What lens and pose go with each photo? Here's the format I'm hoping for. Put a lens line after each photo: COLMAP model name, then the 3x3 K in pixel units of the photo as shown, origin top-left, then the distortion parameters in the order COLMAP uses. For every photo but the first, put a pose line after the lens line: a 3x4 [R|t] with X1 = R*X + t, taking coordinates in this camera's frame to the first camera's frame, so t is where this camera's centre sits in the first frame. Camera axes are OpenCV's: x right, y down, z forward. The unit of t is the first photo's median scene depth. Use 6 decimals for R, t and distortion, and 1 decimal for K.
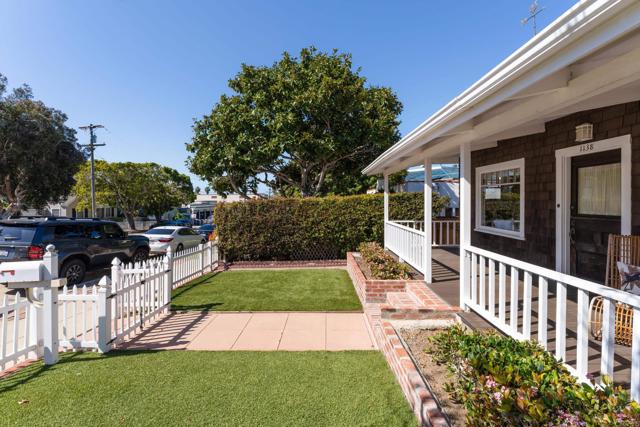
lens RADIAL K [[296.8, 0, 316.7], [0, 296.8, 206.5], [0, 0, 1]] dist [-0.000737, -0.000079]
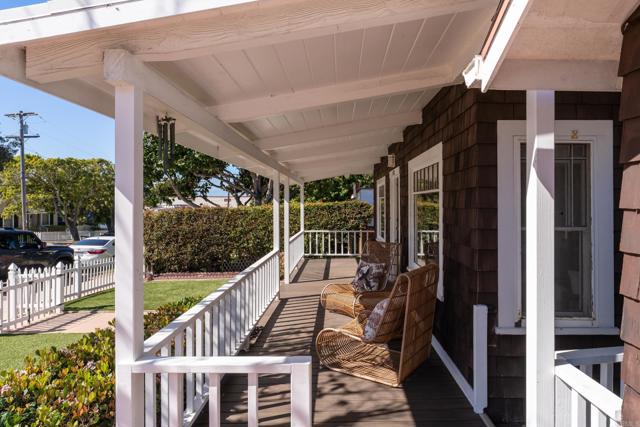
lens RADIAL K [[359.4, 0, 320.0], [0, 359.4, 213.5], [0, 0, 1]] dist [0.004815, 0.001578]
pose [[0.999244, 0.002820, 0.038765, 0.091369], [-0.002880, 0.999995, 0.001474, -0.004544], [-0.038760, -0.001585, 0.999247, -0.085875]]
